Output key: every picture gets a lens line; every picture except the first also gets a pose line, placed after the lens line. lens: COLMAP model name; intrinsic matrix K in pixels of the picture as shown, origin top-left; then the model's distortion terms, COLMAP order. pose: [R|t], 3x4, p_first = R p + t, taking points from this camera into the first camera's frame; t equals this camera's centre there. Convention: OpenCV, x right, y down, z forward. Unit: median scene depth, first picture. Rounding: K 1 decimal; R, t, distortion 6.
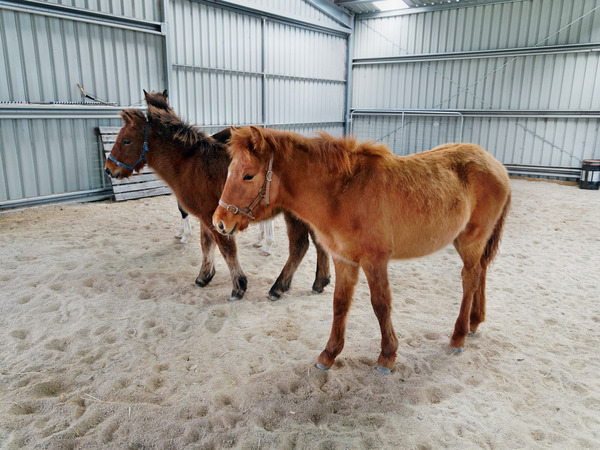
lens RADIAL K [[501.4, 0, 300.1], [0, 501.4, 228.3], [0, 0, 1]] dist [0.065876, 0.017986]
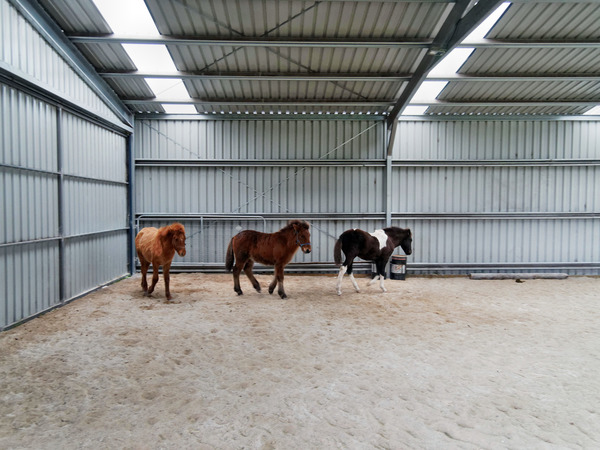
lens RADIAL K [[501.4, 0, 300.3], [0, 501.4, 227.4], [0, 0, 1]] dist [0.065876, 0.017986]
pose [[0.796465, -0.037775, 0.603504, -0.223346], [0.154926, 0.977481, -0.143279, -0.049295], [-0.584501, 0.207615, 0.784381, 0.167698]]
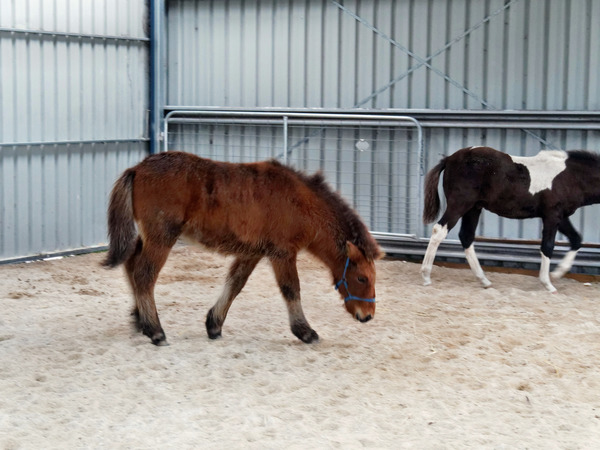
lens RADIAL K [[1393.9, 0, 281.2], [0, 1393.9, 230.7], [0, 0, 1]] dist [0.149388, 0.000000]
pose [[0.996092, -0.012729, 0.087399, 0.105475], [0.025129, 0.989507, -0.142283, 0.019757], [-0.084671, 0.143923, 0.985960, -0.087615]]
